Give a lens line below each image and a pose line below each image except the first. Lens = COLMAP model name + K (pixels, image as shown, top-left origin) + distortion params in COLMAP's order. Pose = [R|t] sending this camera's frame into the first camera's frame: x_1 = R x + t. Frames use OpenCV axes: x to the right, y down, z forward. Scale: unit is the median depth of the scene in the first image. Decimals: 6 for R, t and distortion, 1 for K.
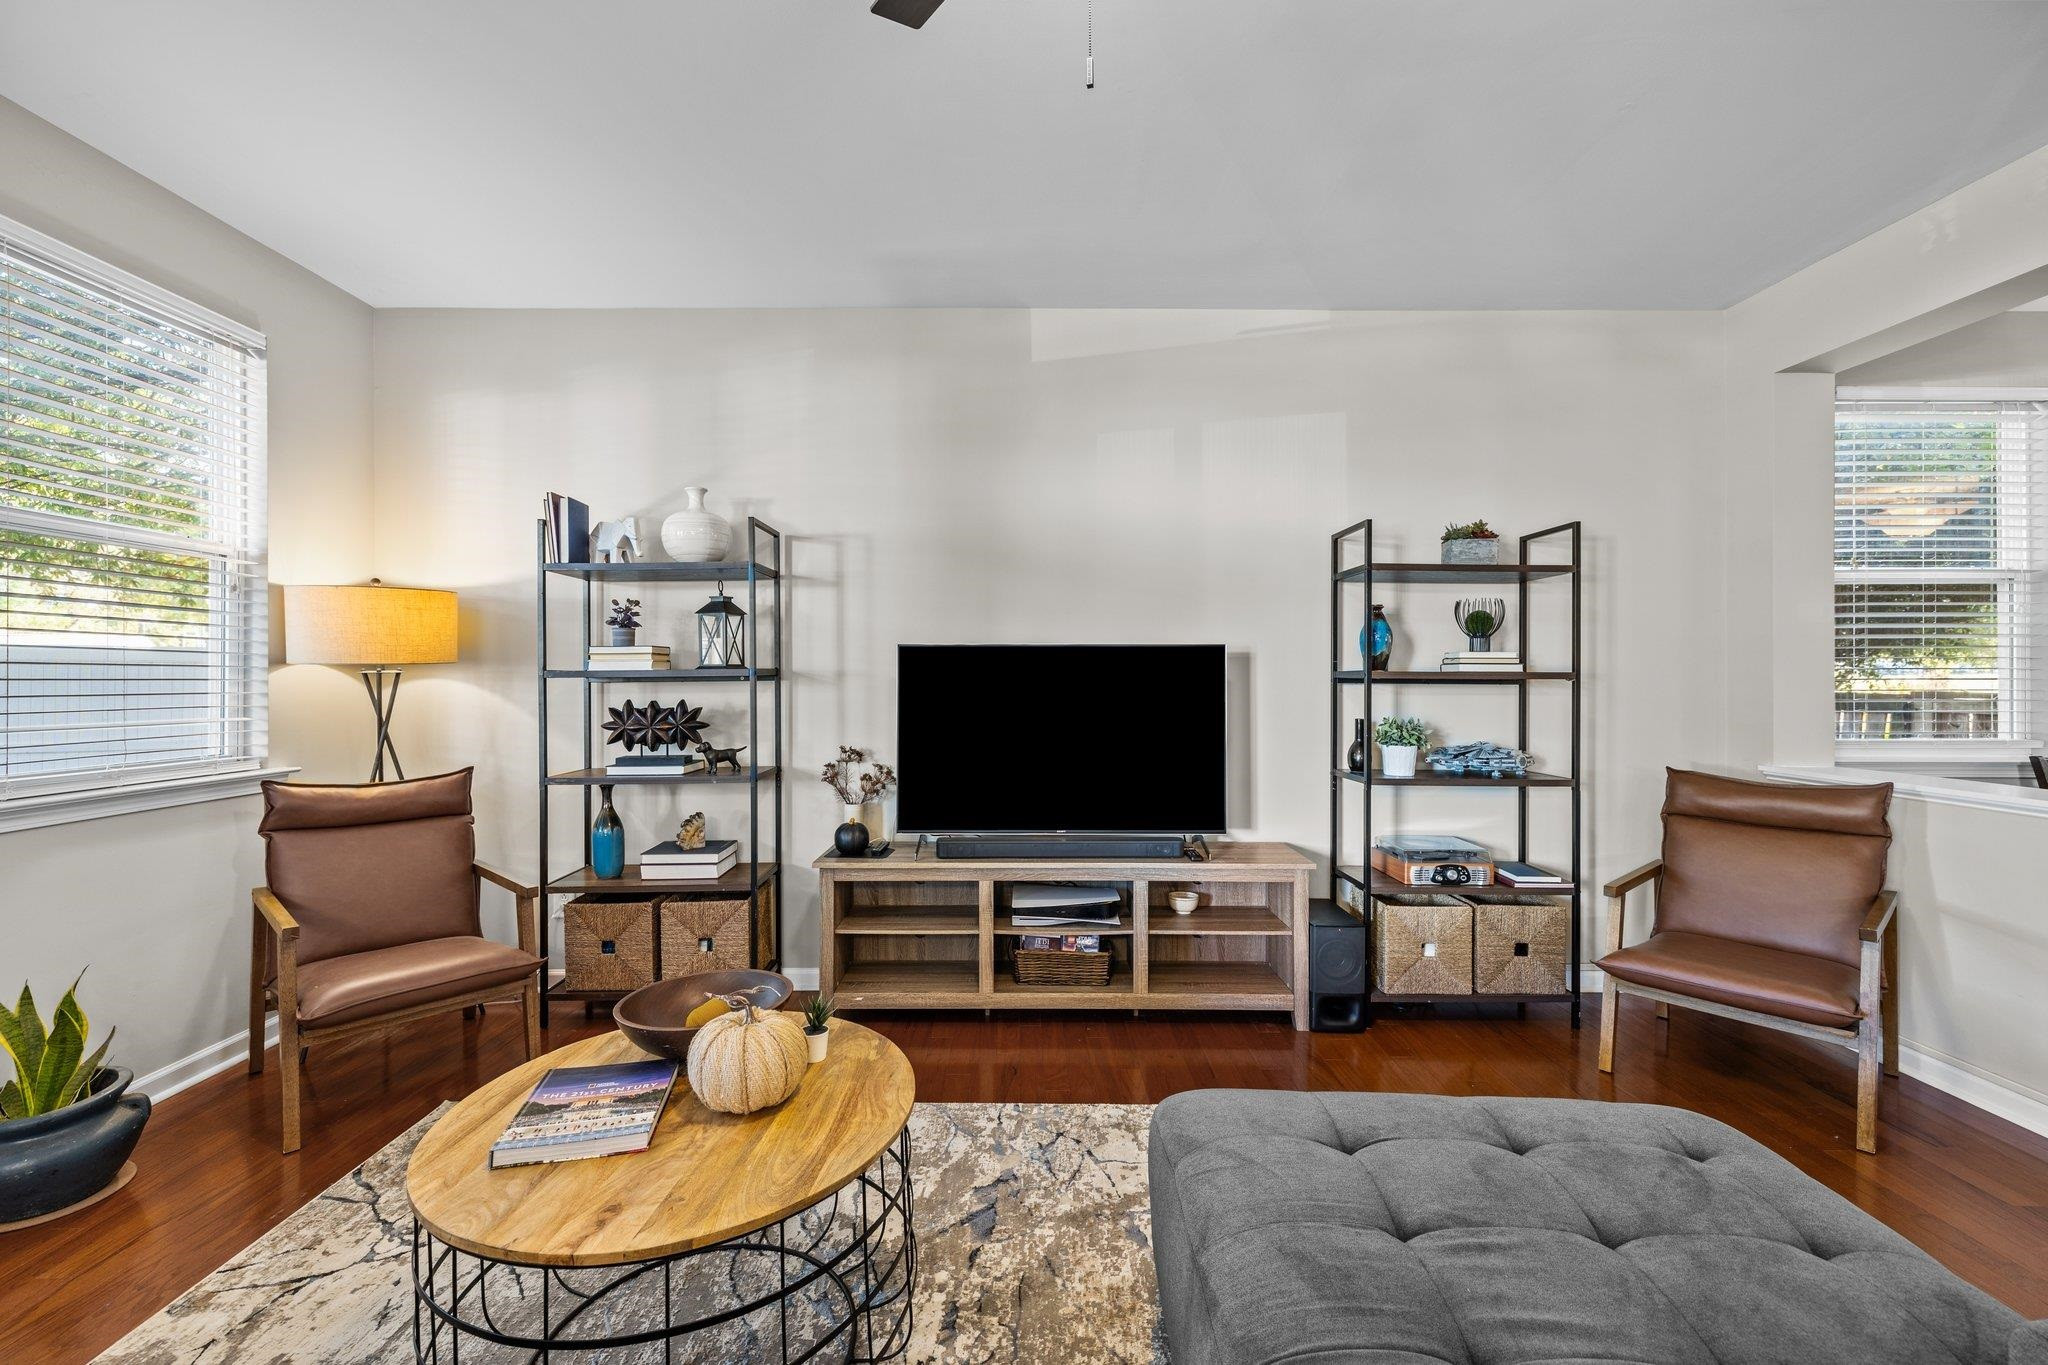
lens RADIAL K [[852.4, 0, 1019.8], [0, 852.4, 684.8], [0, 0, 1]] dist [0.001058, 0.000006]
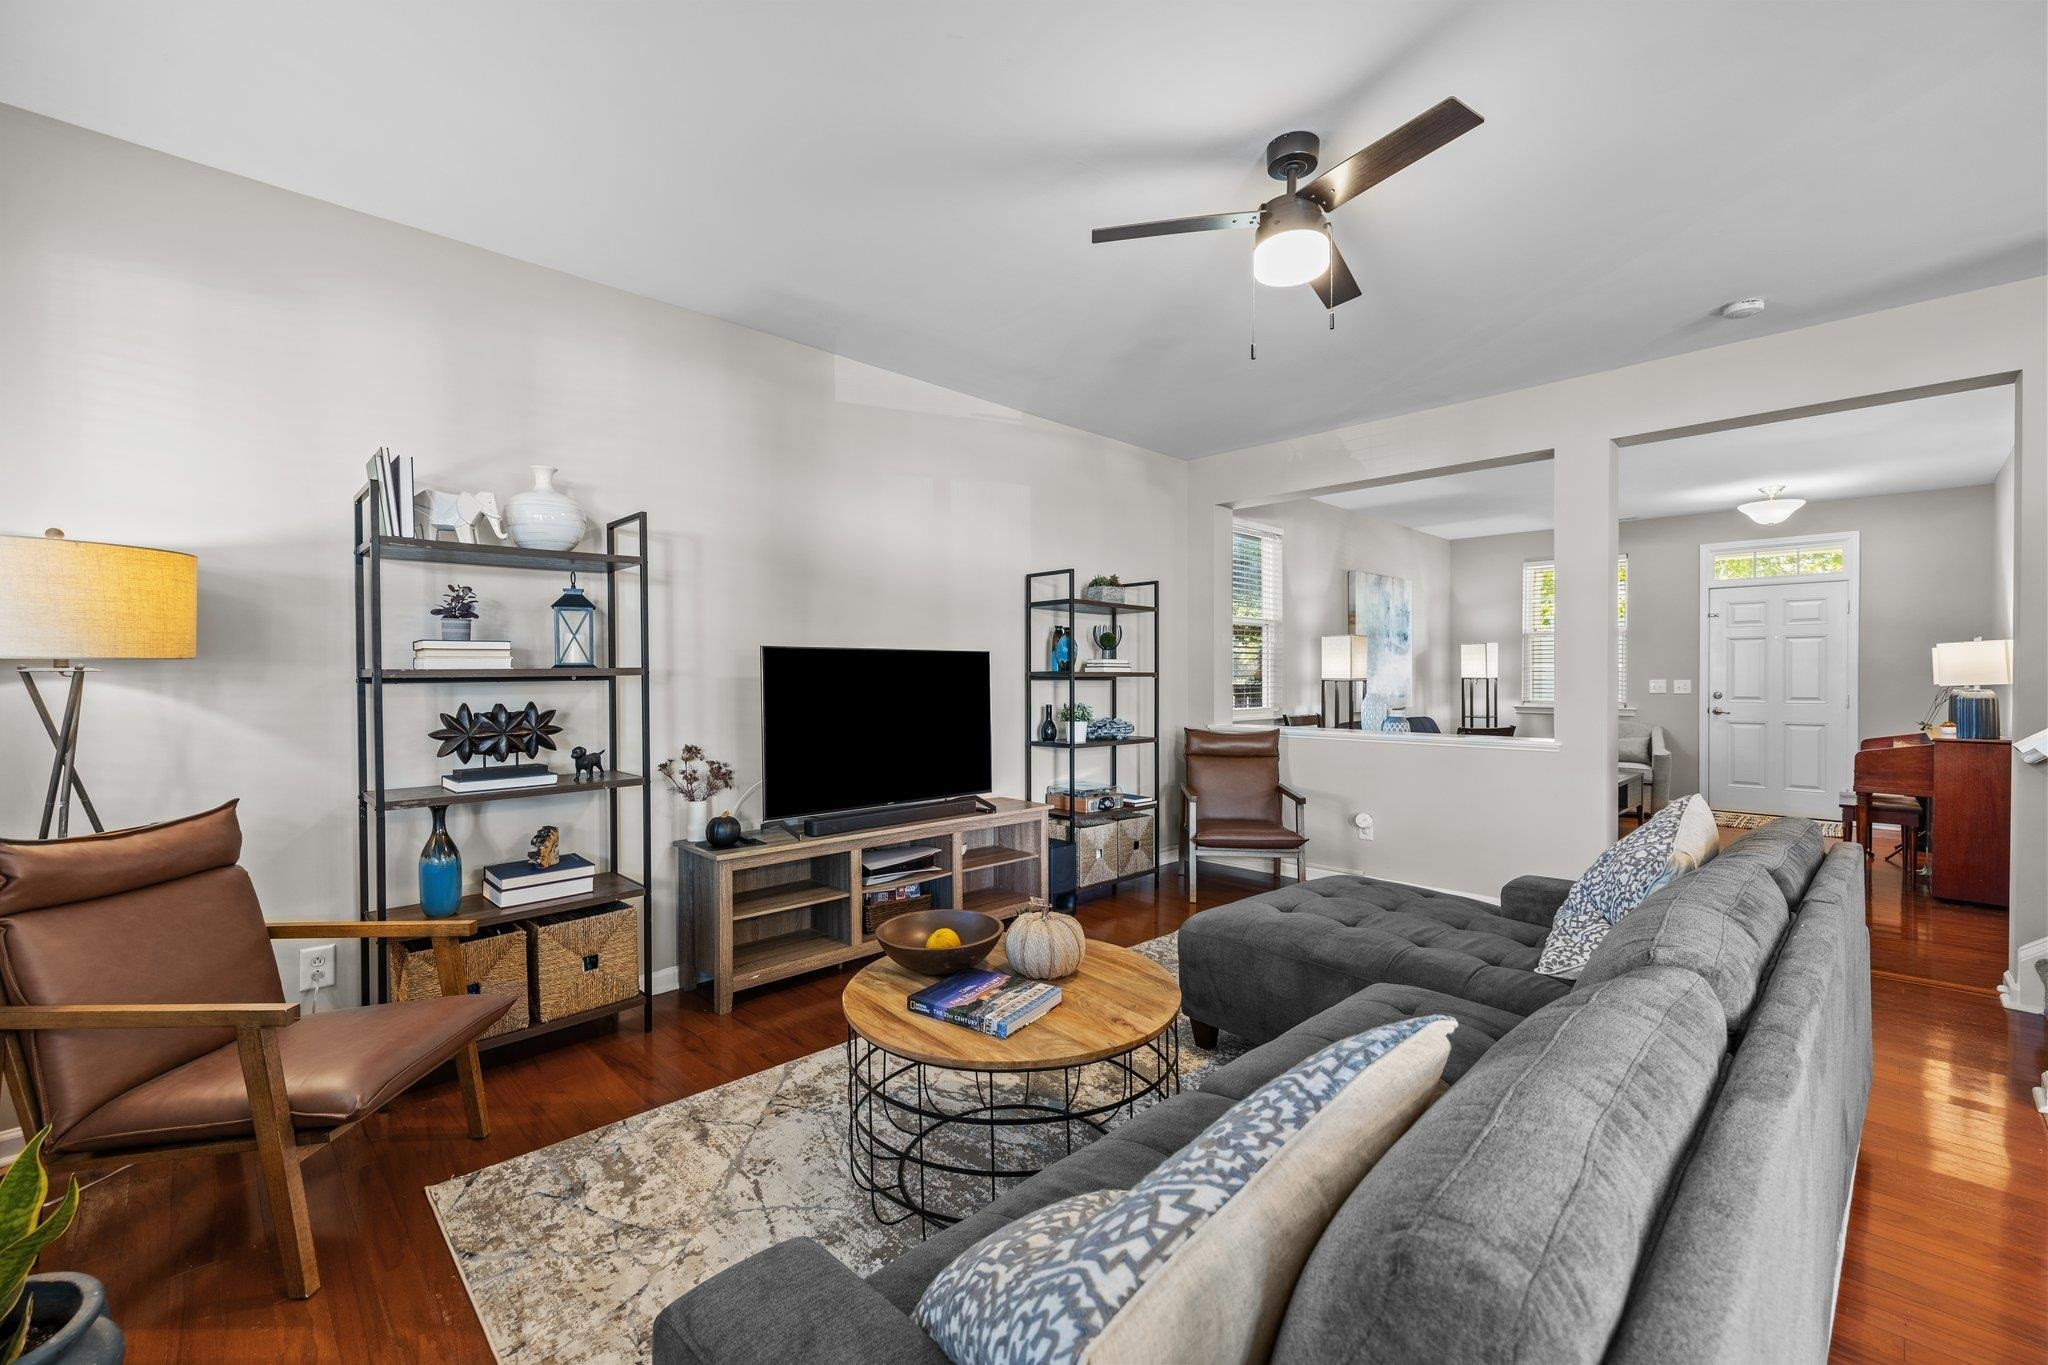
lens RADIAL K [[852.4, 0, 1019.8], [0, 852.4, 684.8], [0, 0, 1]] dist [0.001058, 0.000006]
pose [[0.718789, -0.009029, 0.695170, -0.654004], [0.006463, 0.999959, 0.006305, -0.002802], [-0.695198, -0.000039, 0.718818, 0.001474]]
